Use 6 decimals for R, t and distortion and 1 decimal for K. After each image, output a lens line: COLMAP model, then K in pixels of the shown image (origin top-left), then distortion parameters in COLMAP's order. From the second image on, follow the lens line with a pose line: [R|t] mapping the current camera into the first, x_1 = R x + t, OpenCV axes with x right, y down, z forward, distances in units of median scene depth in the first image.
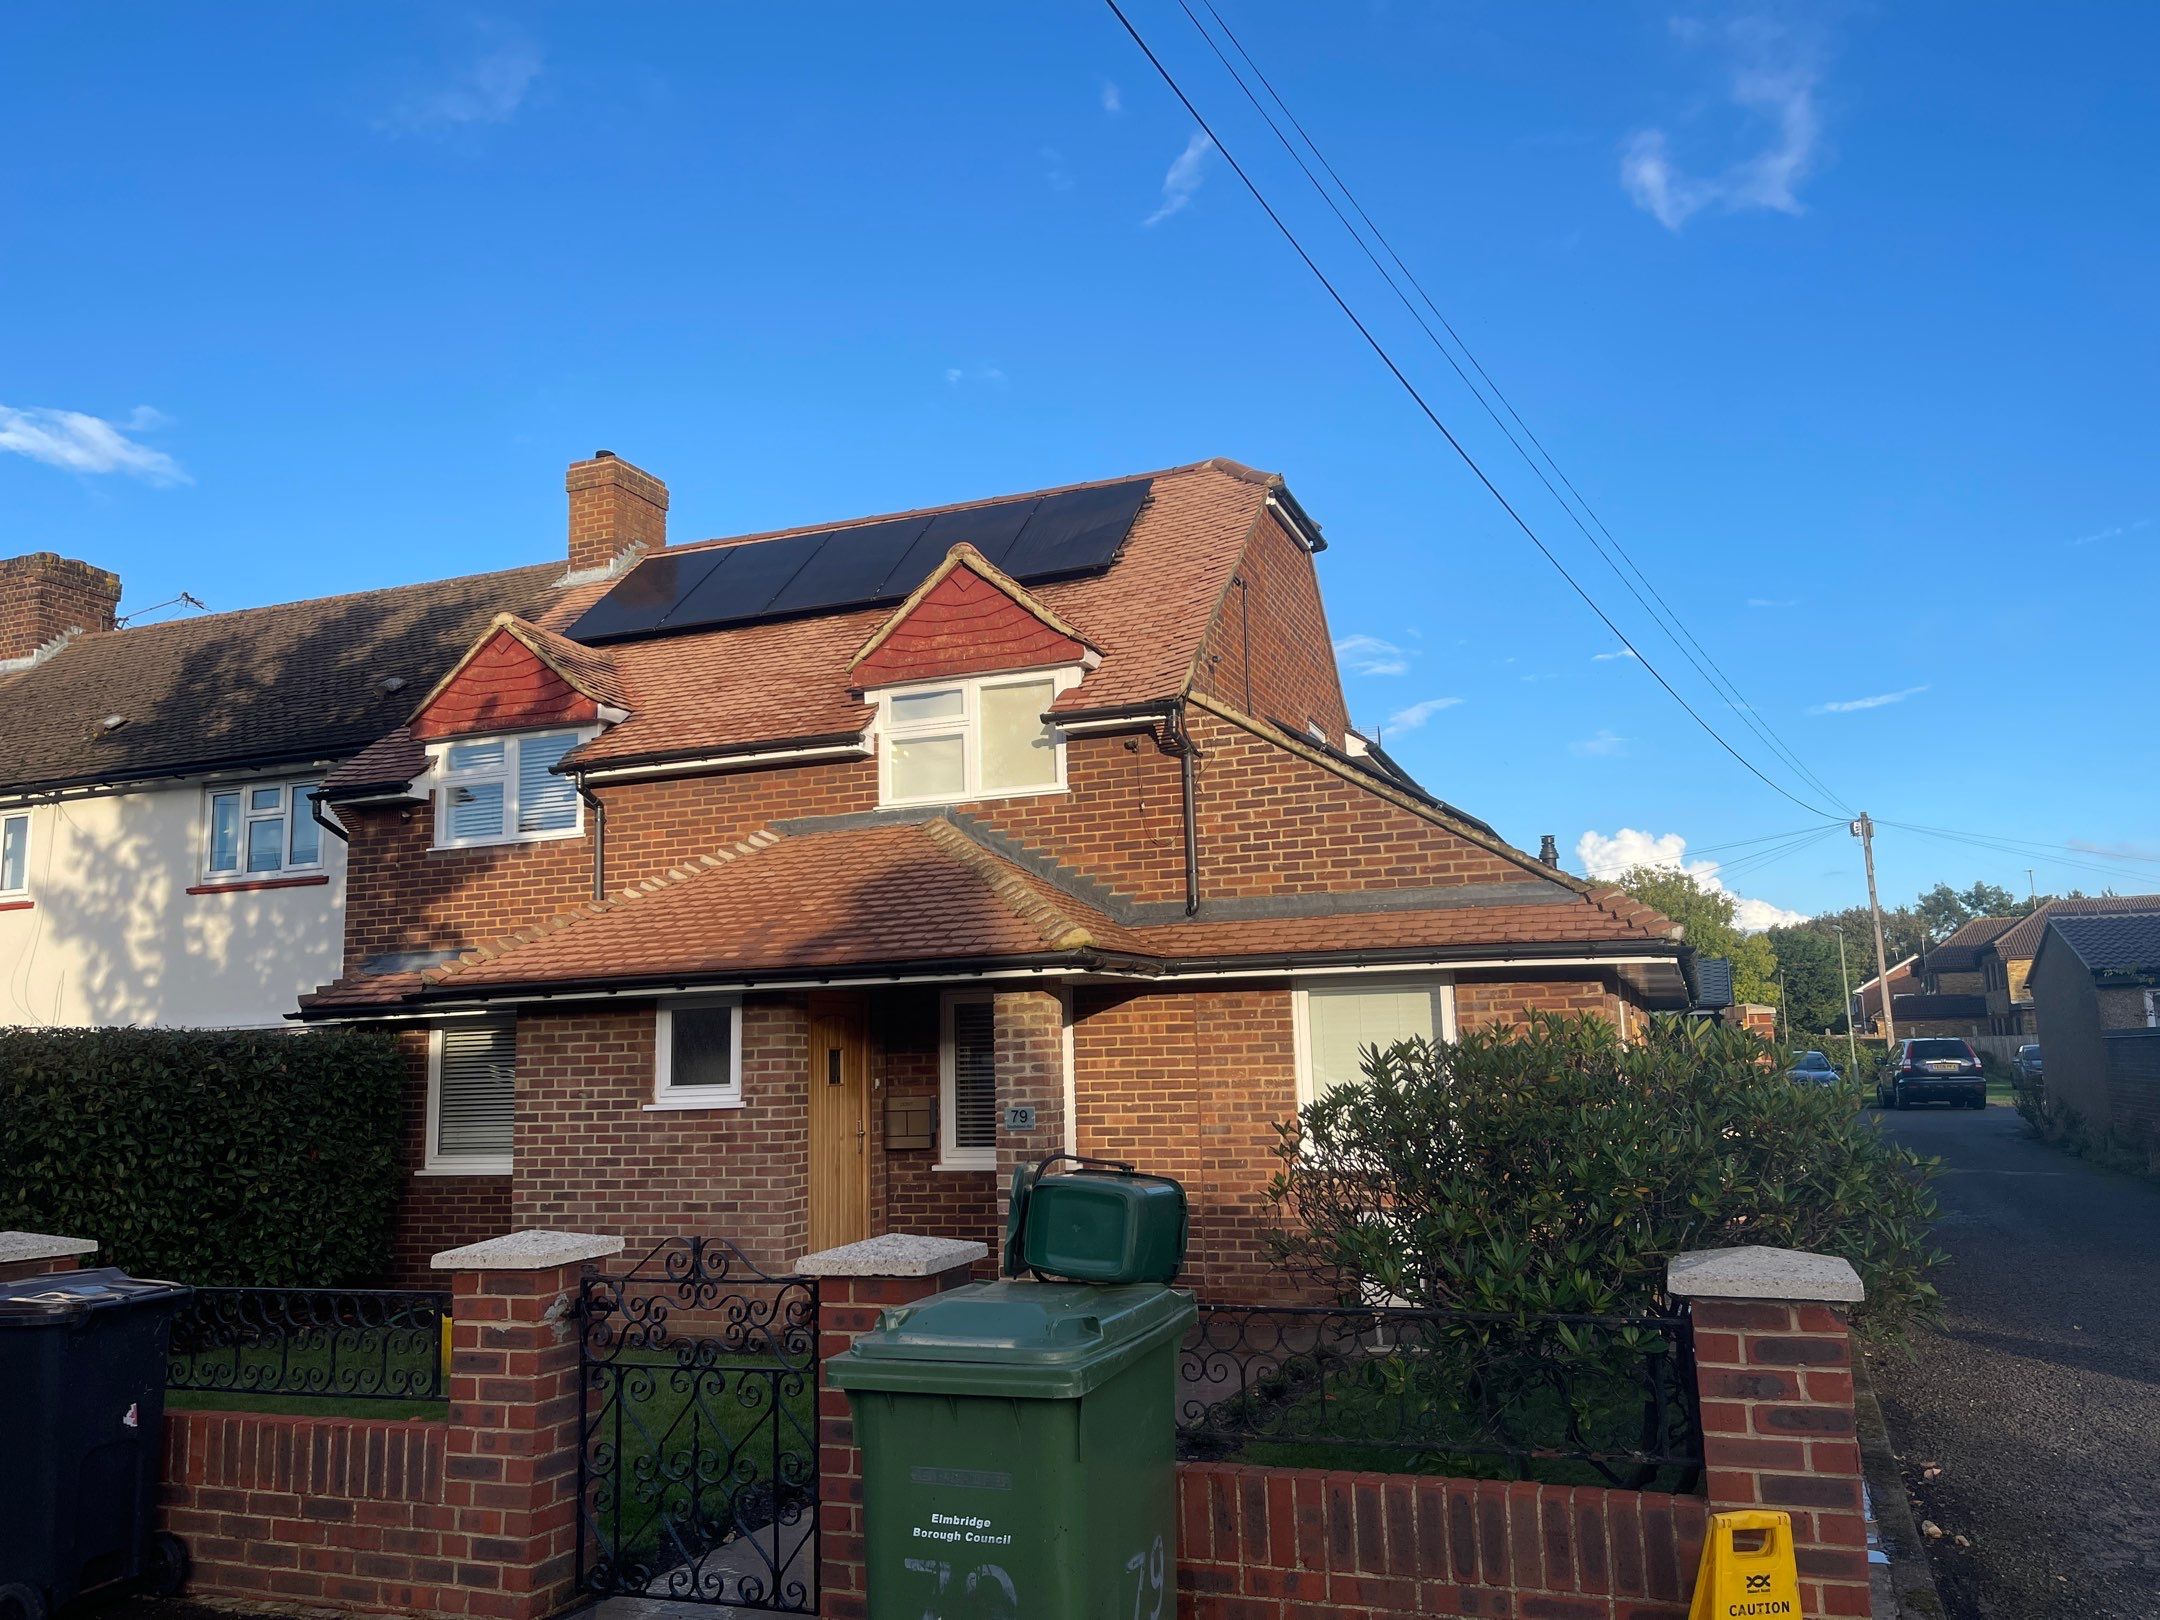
lens RADIAL K [[1612.2, 0, 1080.0], [0, 1612.2, 810.0], [0, 0, 1]] dist [0.061276, -0.081067]
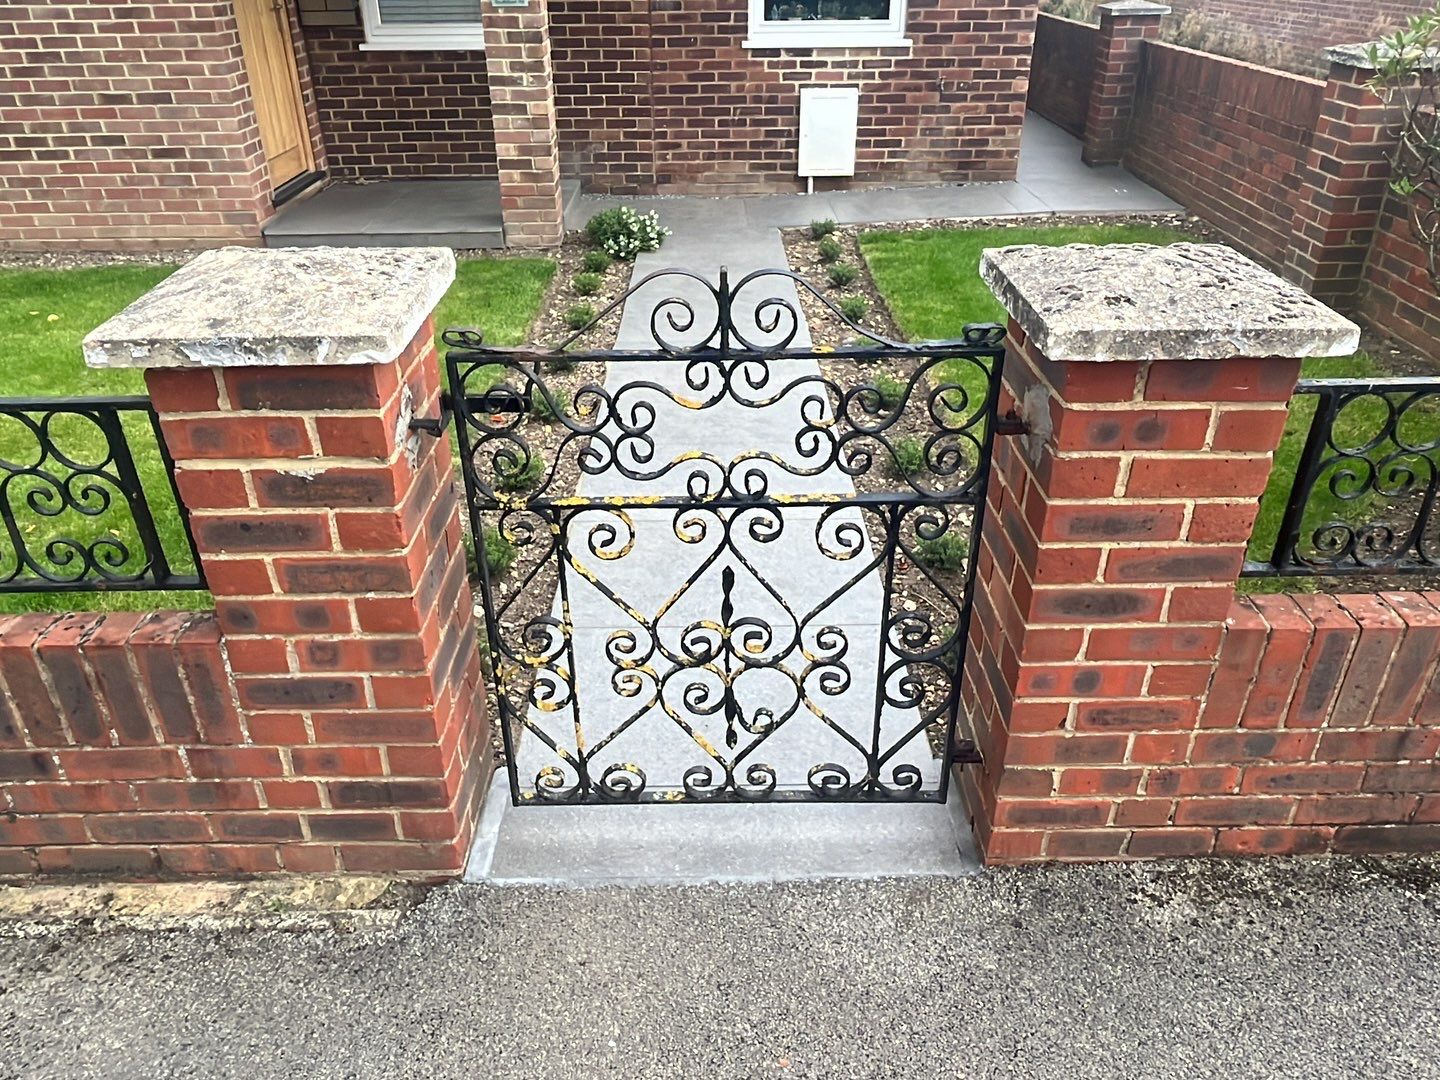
lens RADIAL K [[1042.9, 0, 720.0], [0, 1042.9, 540.0], [0, 0, 1]] dist [-0.004833, -0.002682]
pose [[0.928022, -0.165059, 0.333961, -0.156050], [-0.079636, 0.787856, 0.610689, 0.061181], [-0.363913, -0.593328, 0.718004, 0.324332]]
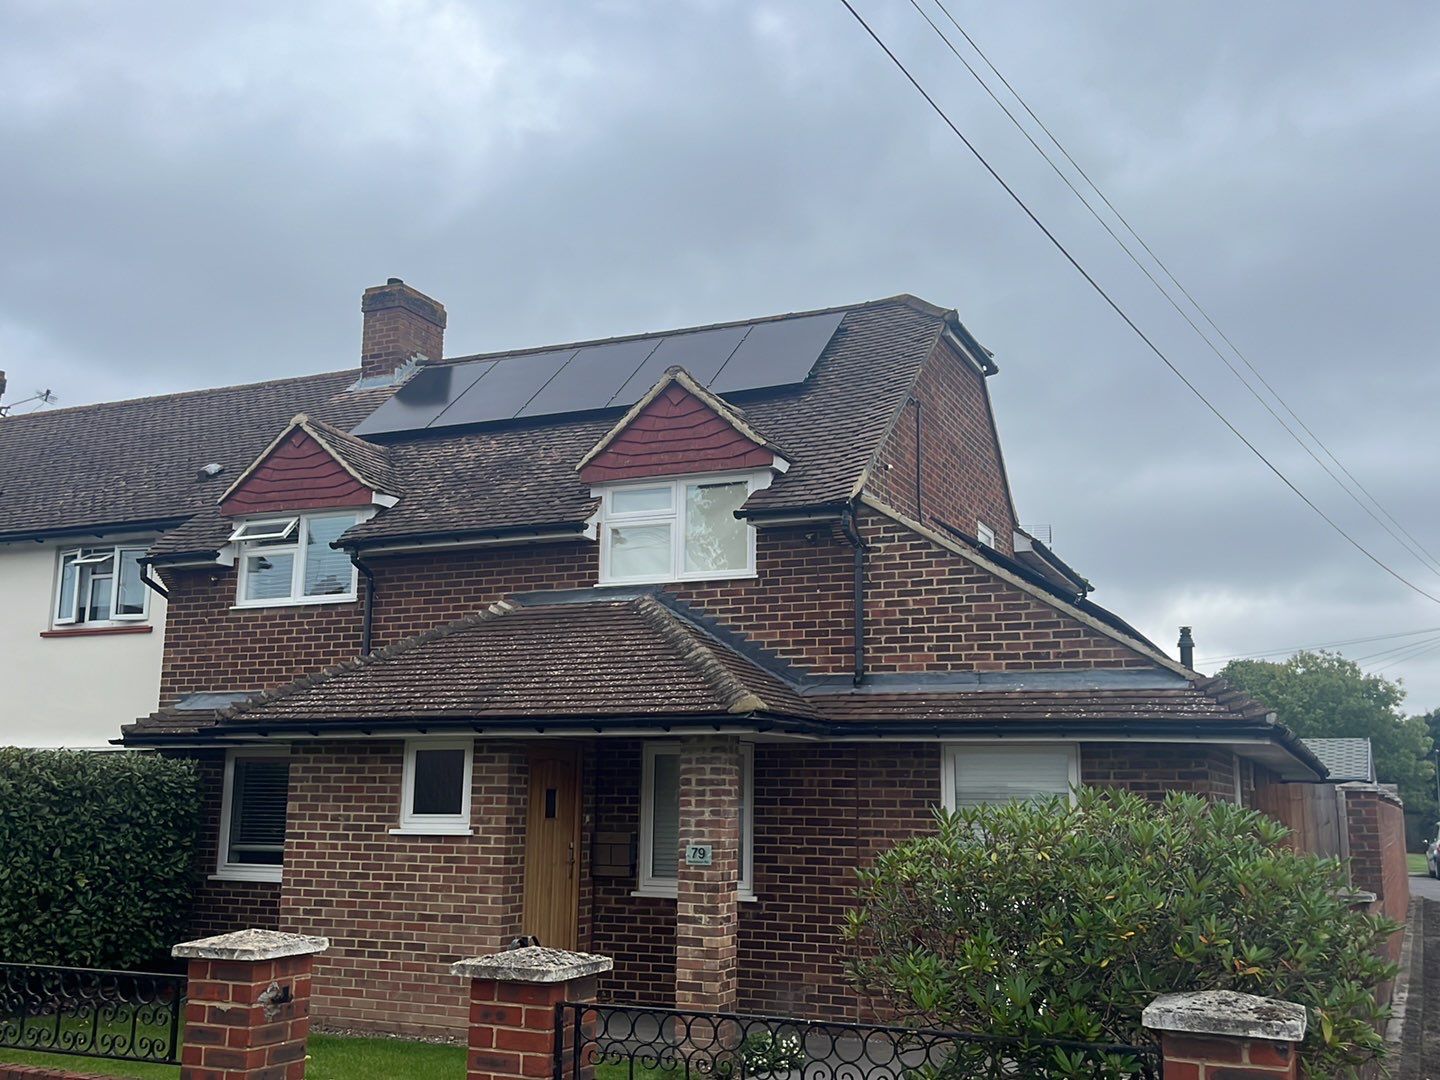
lens RADIAL K [[1404.0, 0, 720.0], [0, 1404.0, 540.0], [0, 0, 1]] dist [0.058355, -0.095549]
pose [[0.997227, 0.029537, -0.068306, 0.037526], [-0.031626, 0.999058, -0.029704, -0.007574], [0.067364, 0.031782, 0.997222, -0.026375]]
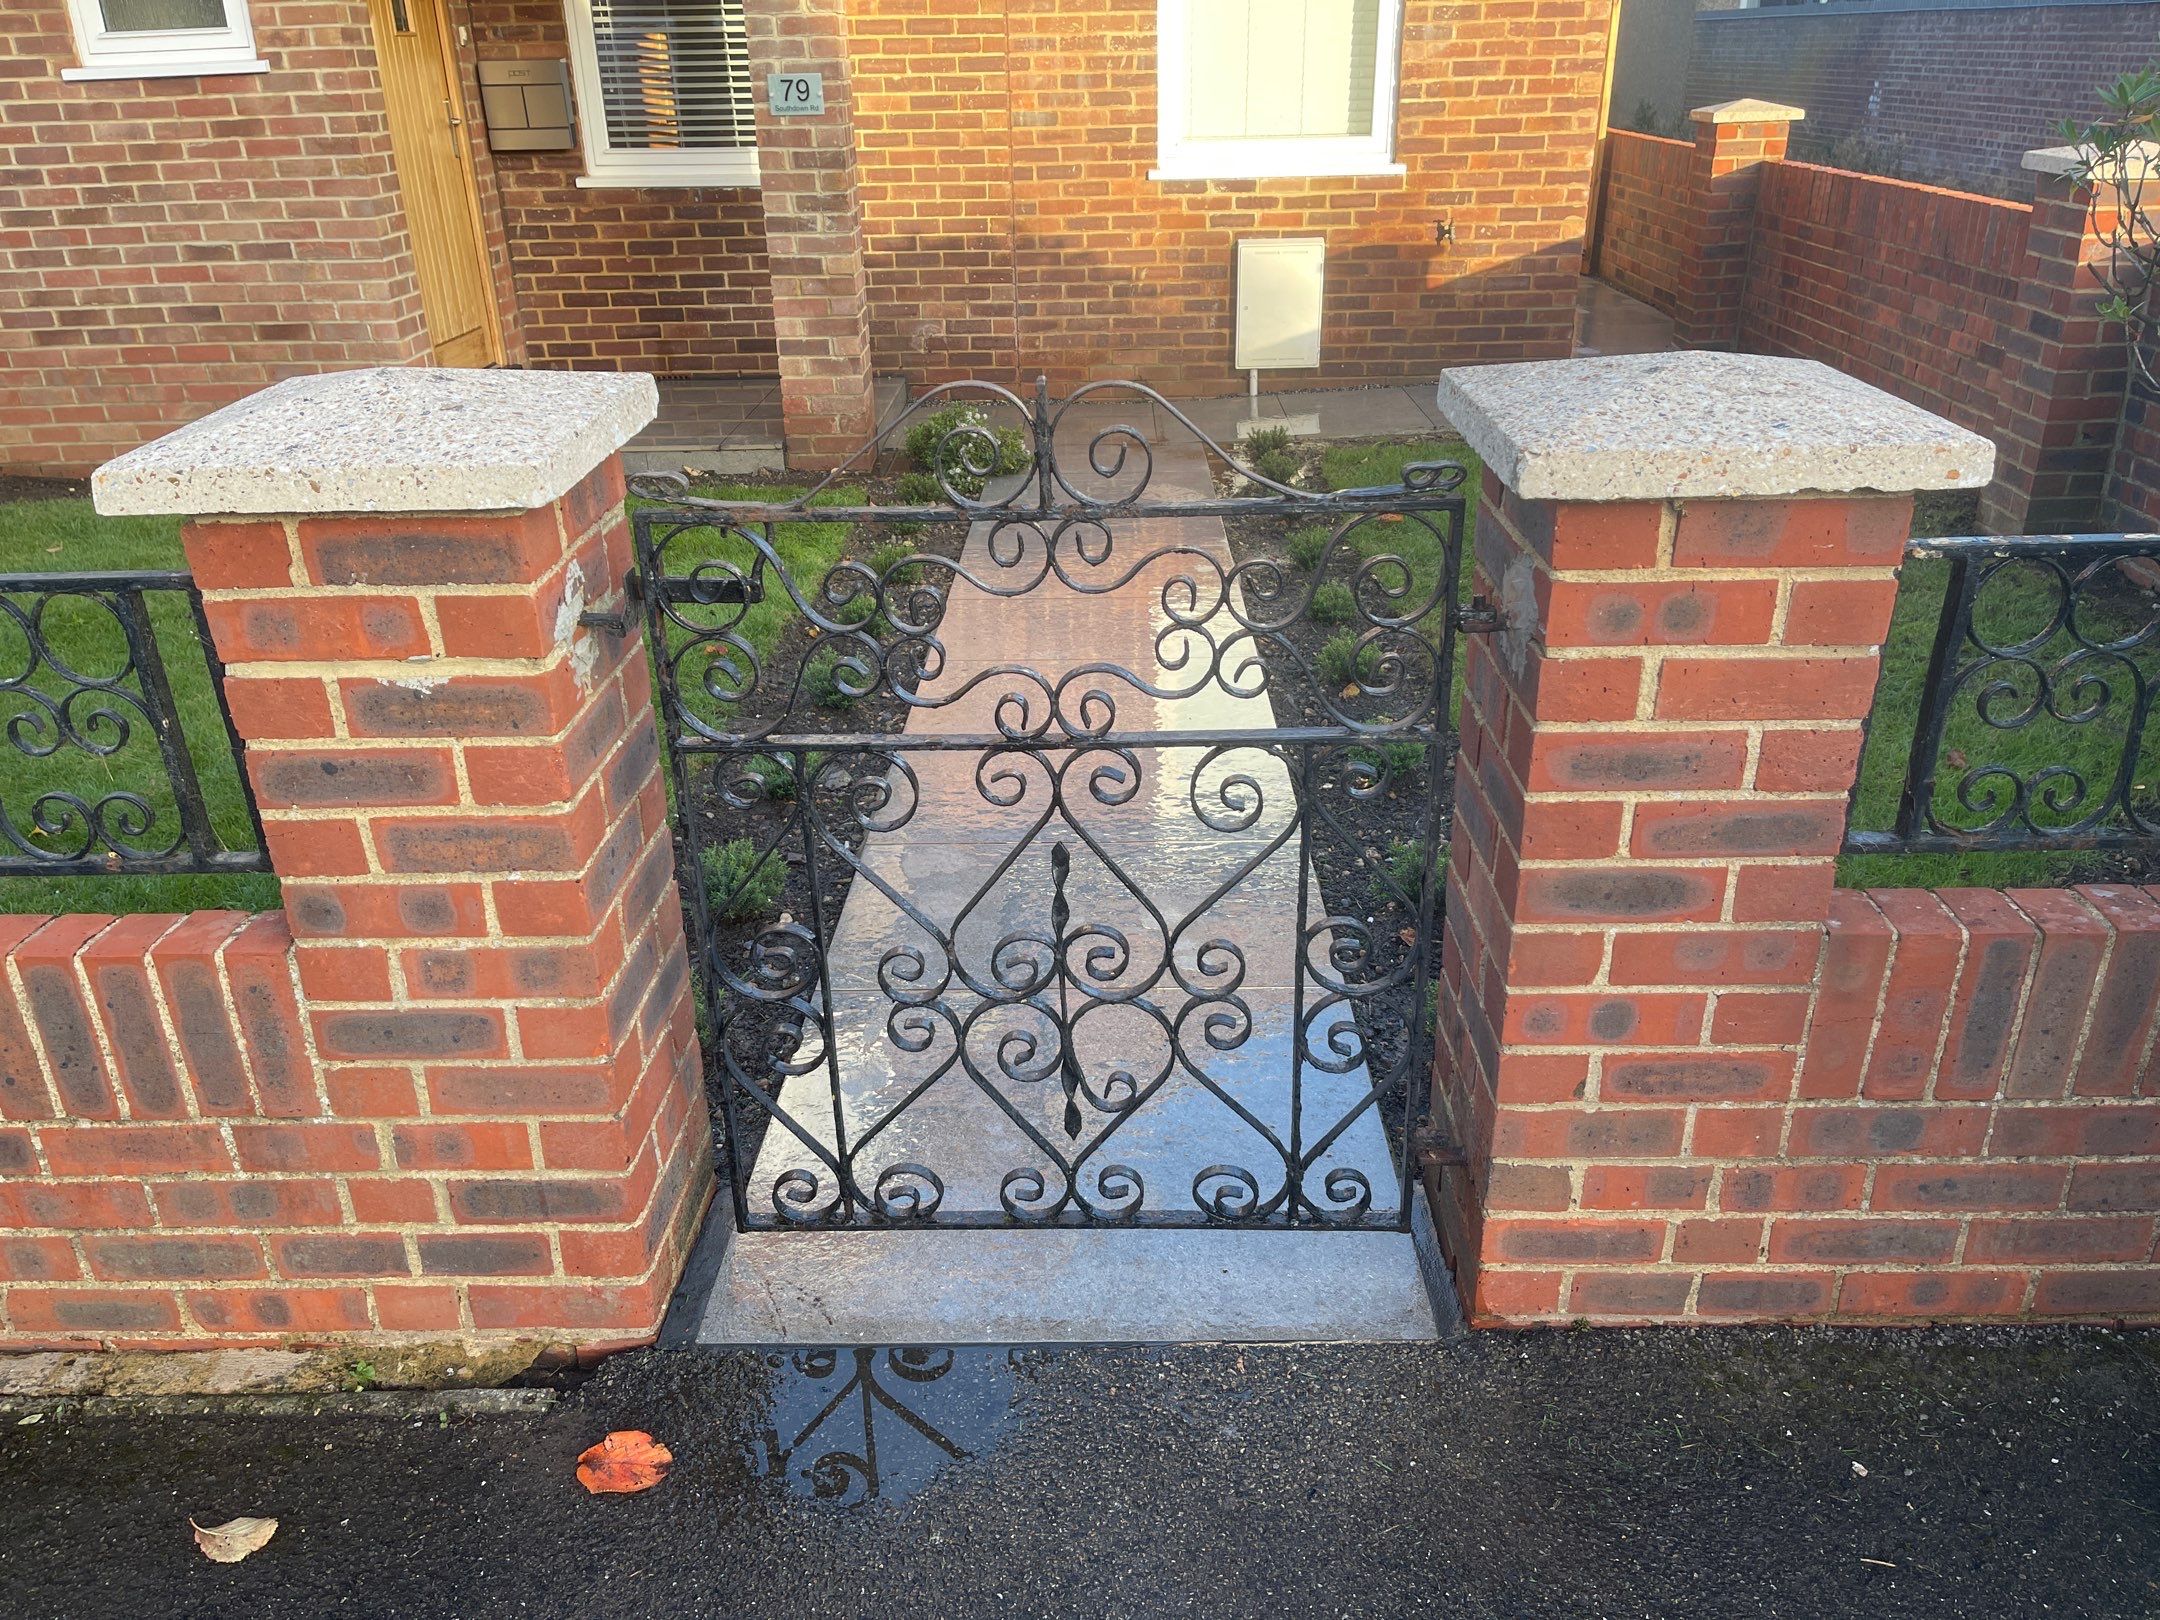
lens RADIAL K [[1621.8, 0, 1092.6], [0, 1621.8, 827.9], [0, 0, 1]] dist [0.058830, -0.080620]
pose [[0.937036, -0.138087, 0.320772, -0.151742], [-0.064430, 0.834386, 0.547402, 0.070205], [-0.343237, -0.533603, 0.772953, 0.308811]]
